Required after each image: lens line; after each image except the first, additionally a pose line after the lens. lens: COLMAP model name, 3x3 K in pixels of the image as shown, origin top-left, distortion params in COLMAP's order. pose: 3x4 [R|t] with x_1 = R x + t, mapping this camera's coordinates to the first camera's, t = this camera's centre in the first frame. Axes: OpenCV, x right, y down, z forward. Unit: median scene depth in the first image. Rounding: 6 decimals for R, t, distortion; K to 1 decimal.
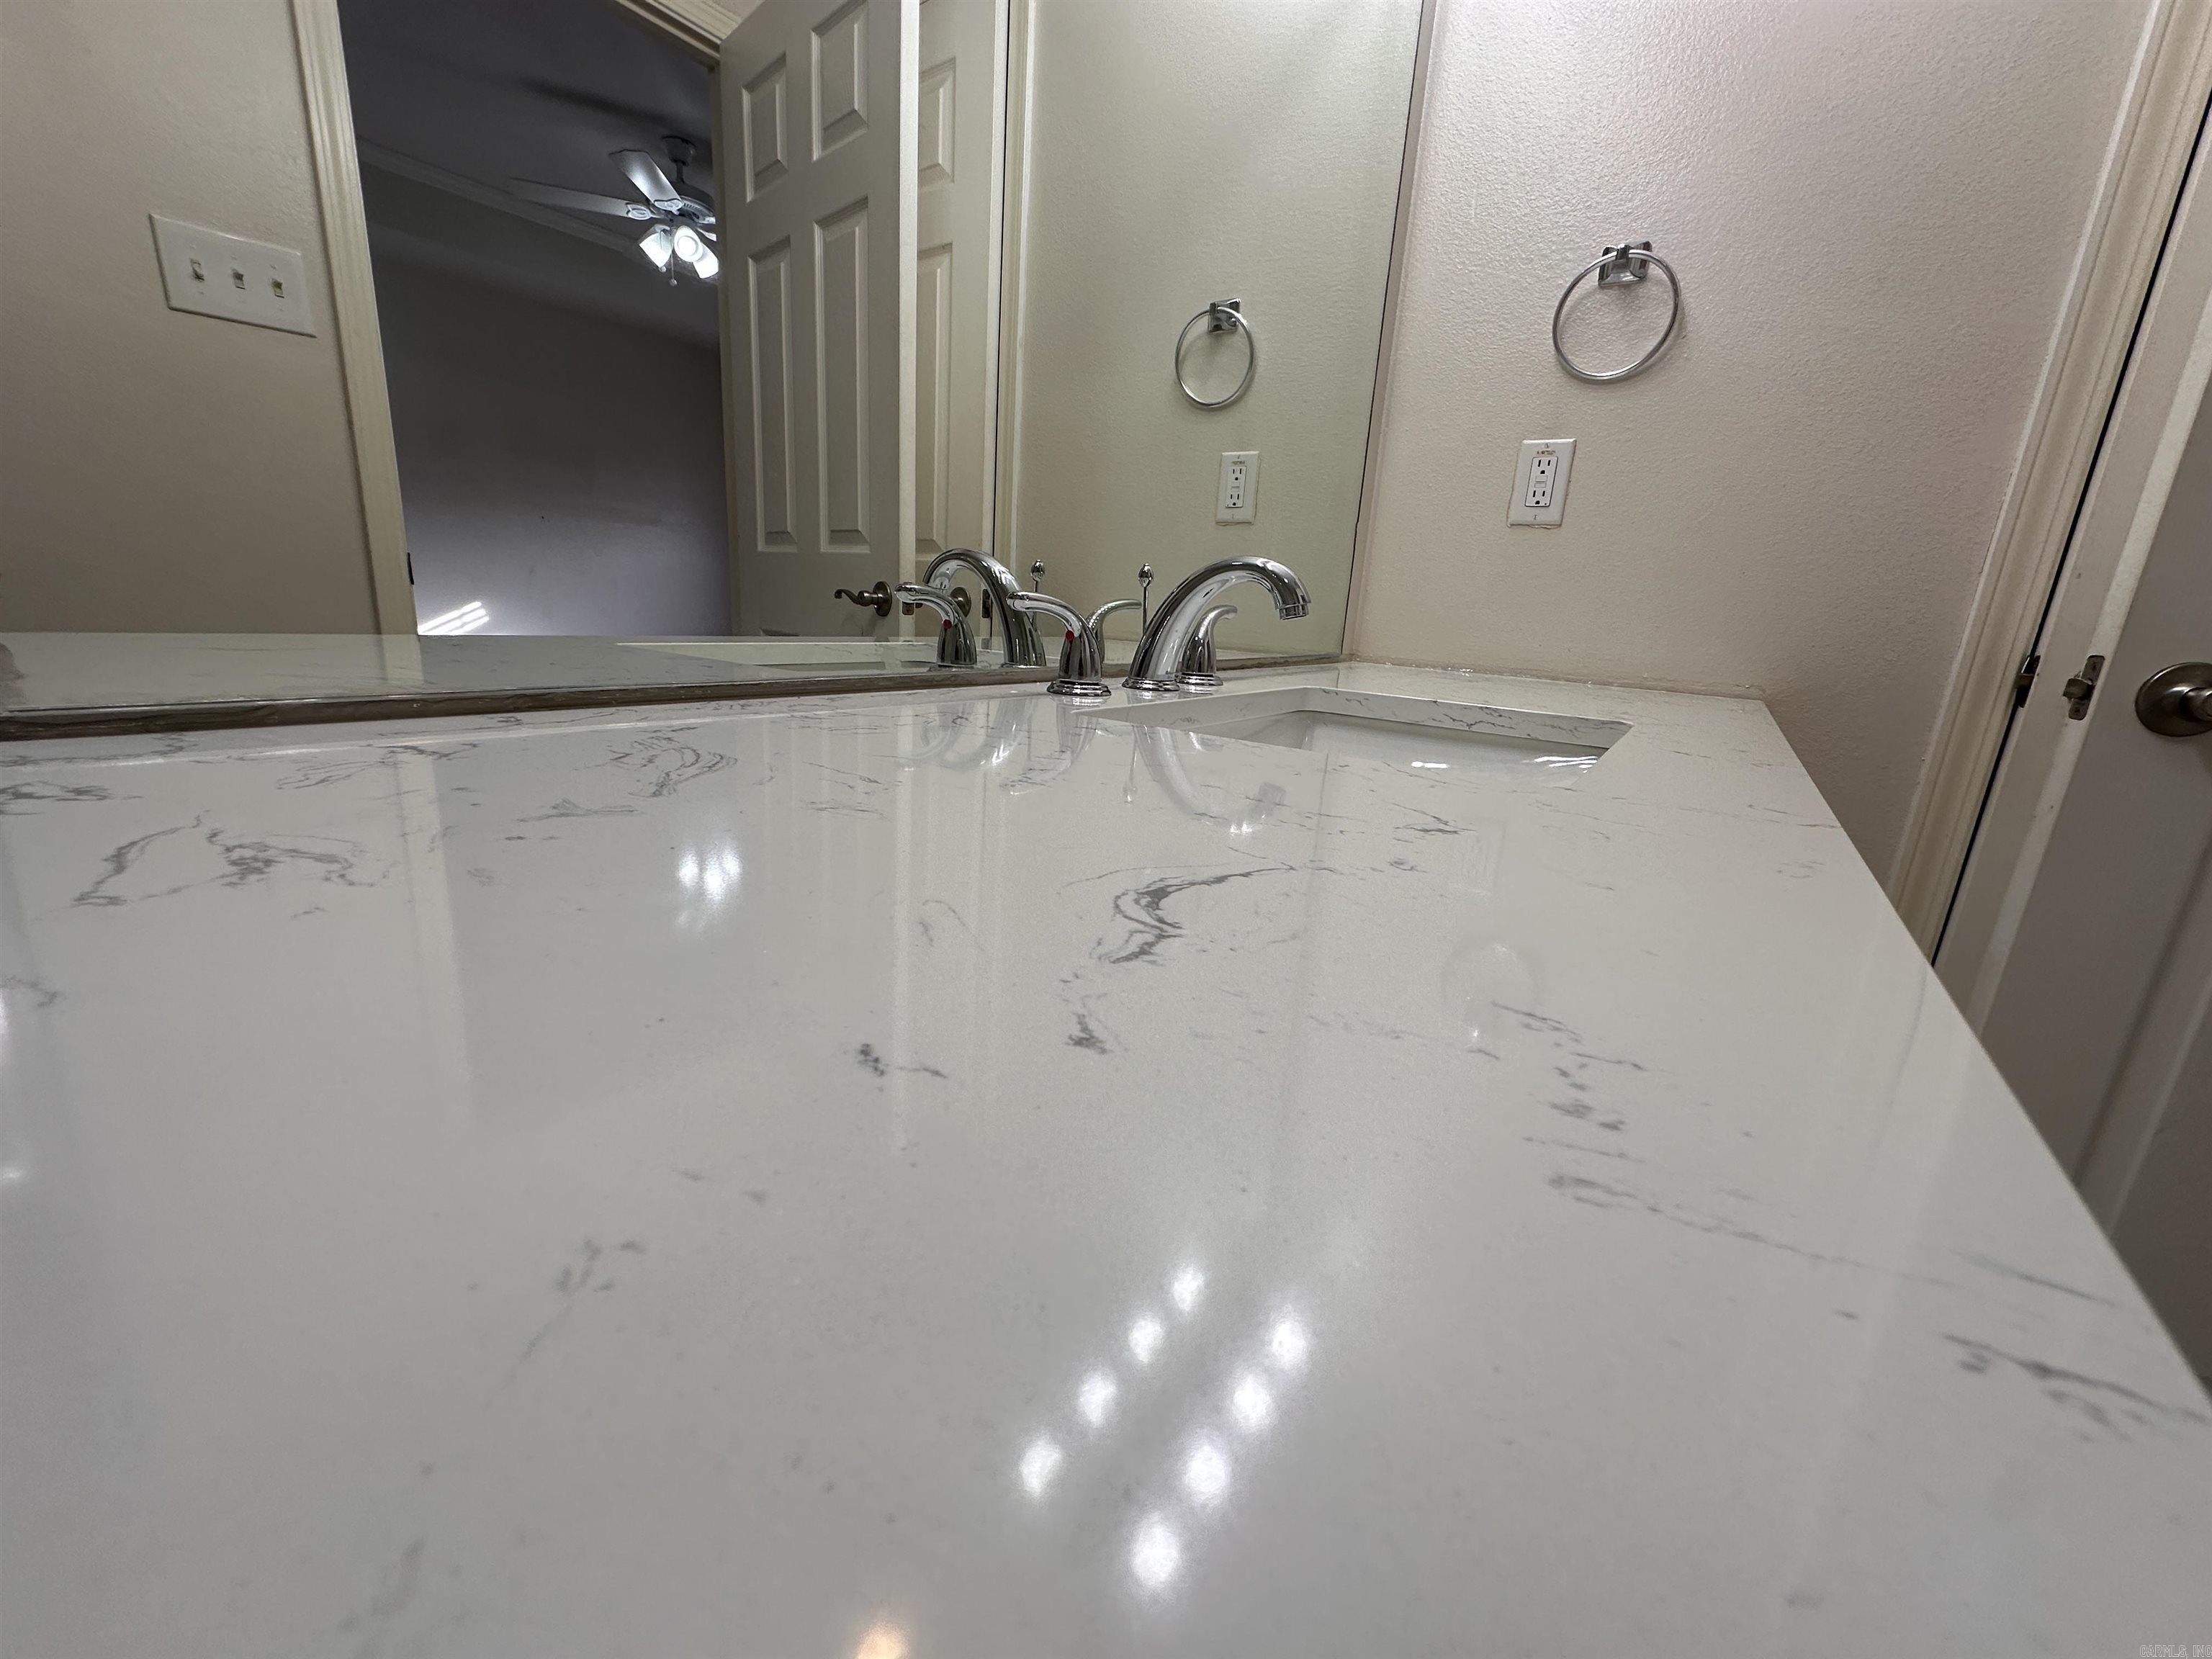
lens RADIAL K [[879.2, 0, 1106.0], [0, 879.2, 829.5], [0, 0, 1]] dist [-0.001330, 0.000275]
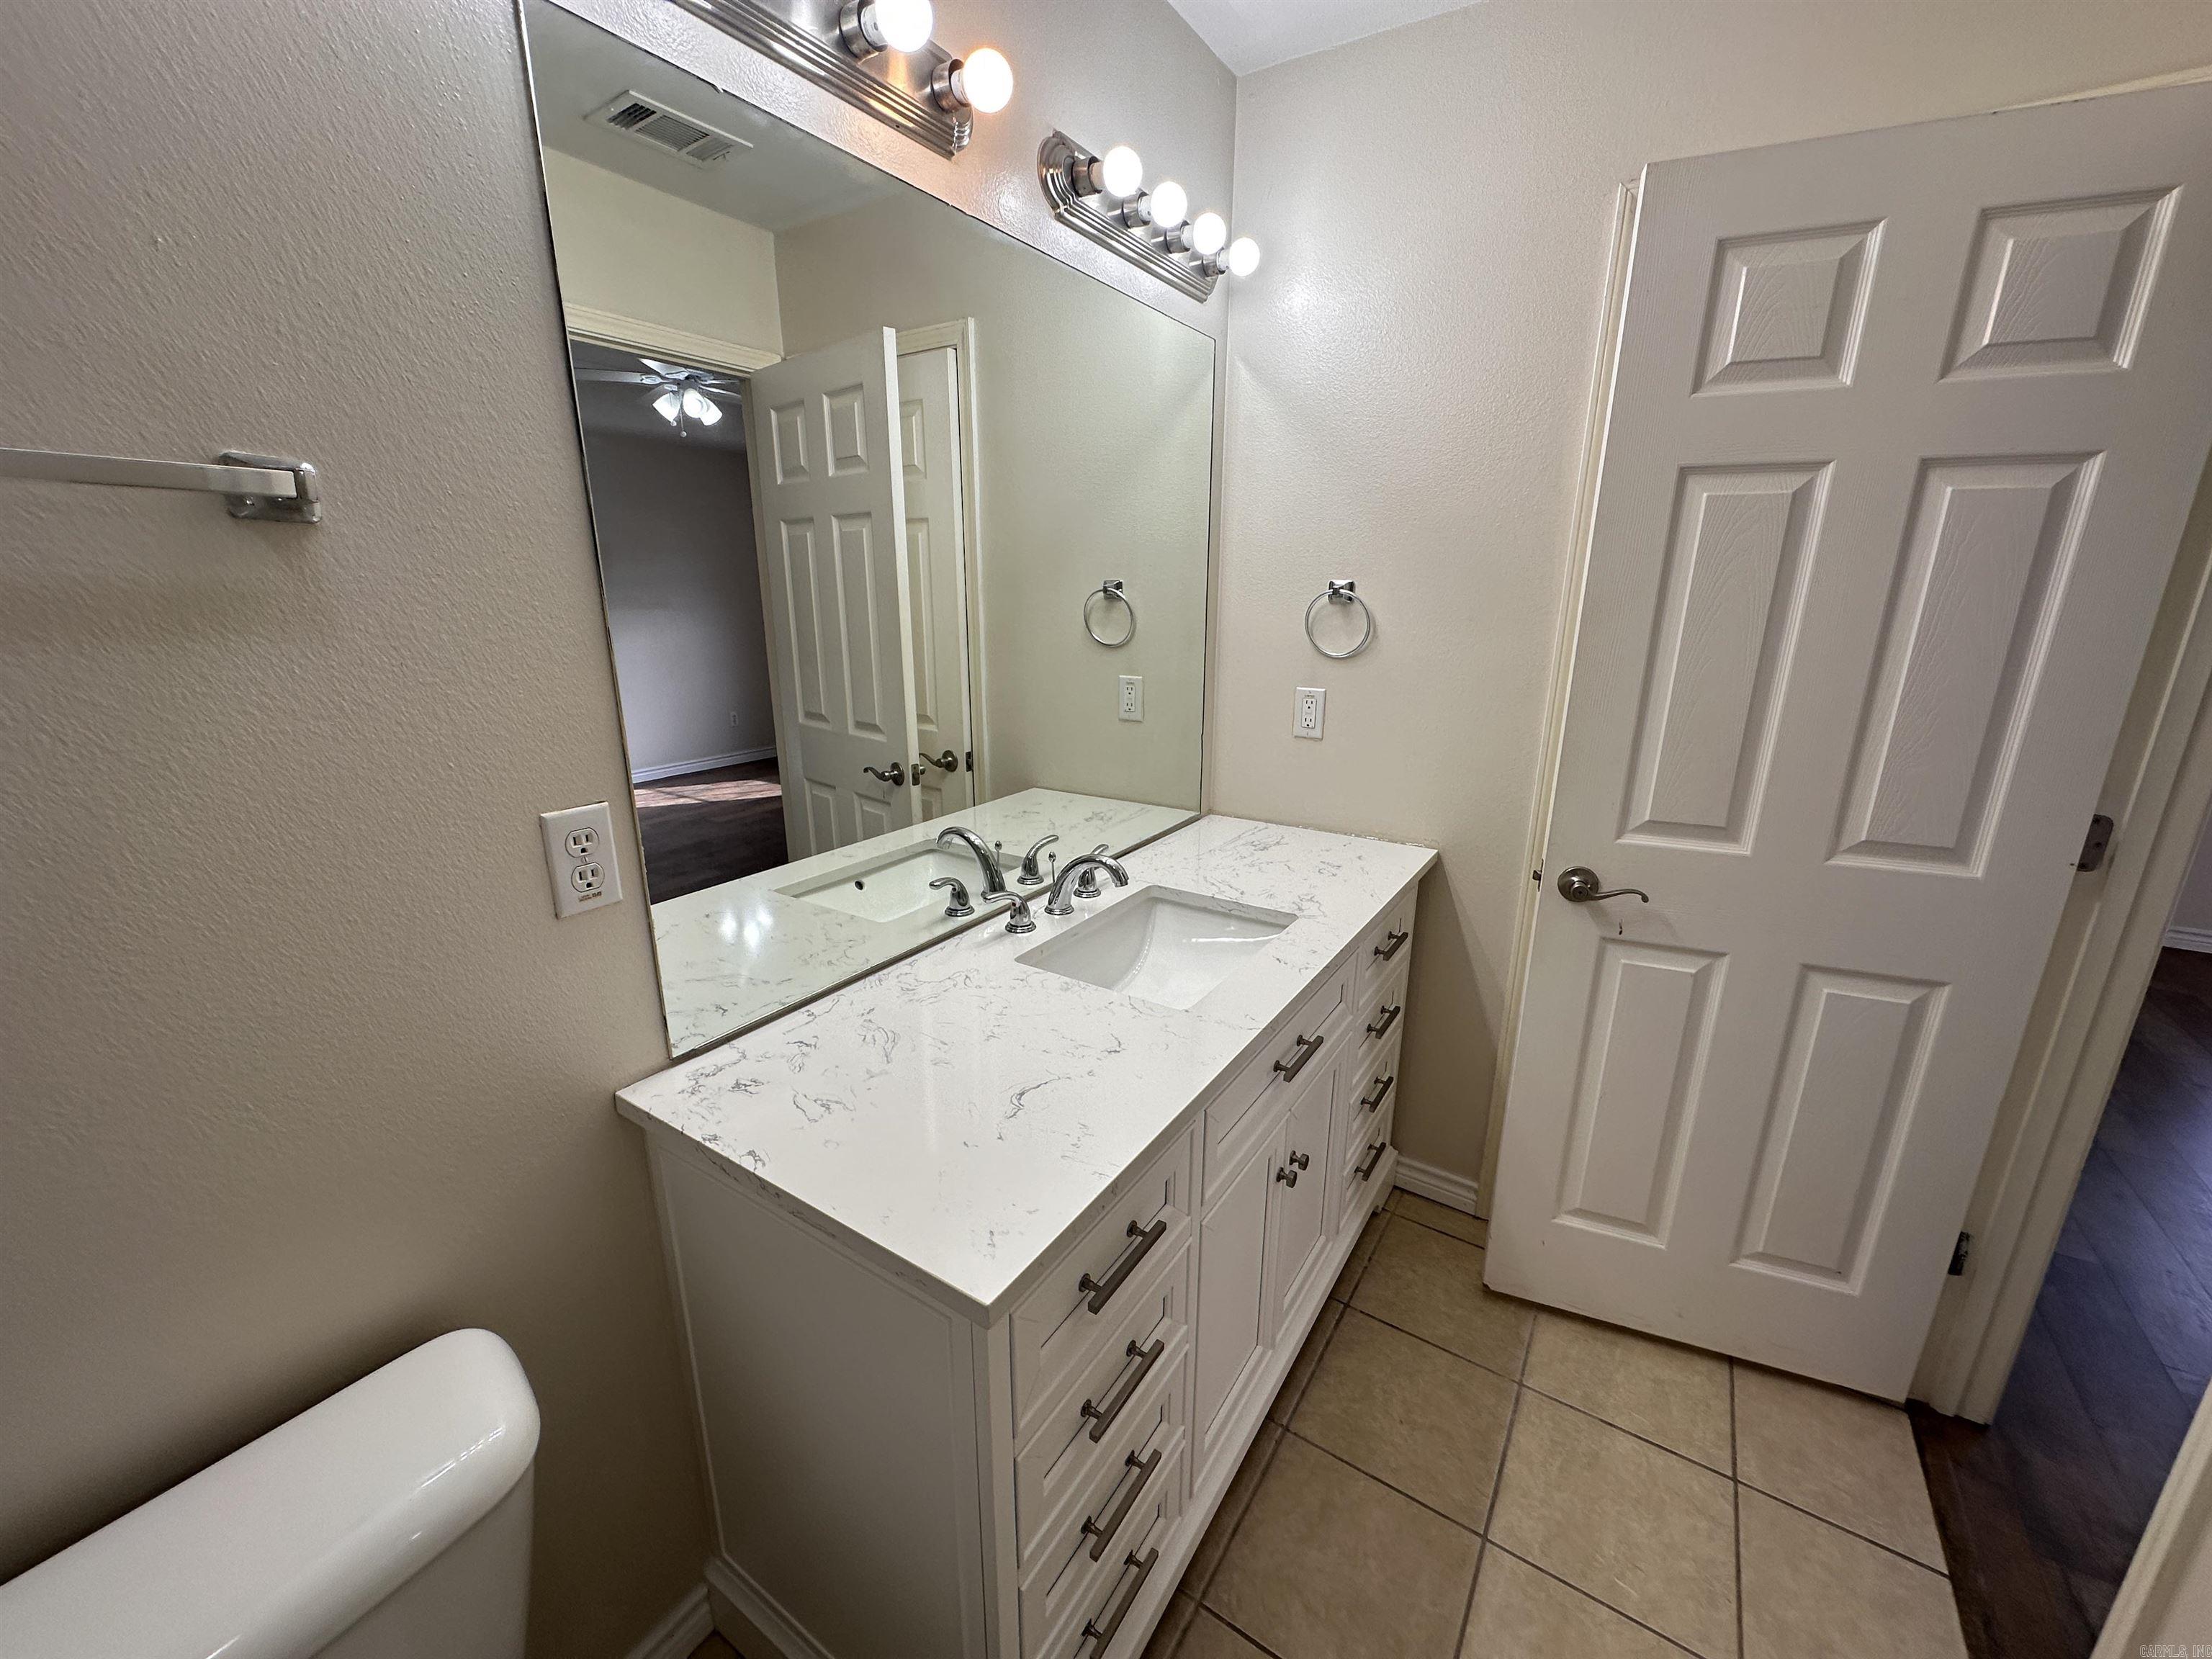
lens RADIAL K [[879.2, 0, 1106.0], [0, 879.2, 829.5], [0, 0, 1]] dist [-0.001330, 0.000275]
pose [[0.997917, -0.063702, 0.010163, 0.070438], [0.063520, 0.997830, 0.017343, -0.176787], [-0.011246, -0.016661, 0.999798, -0.463600]]
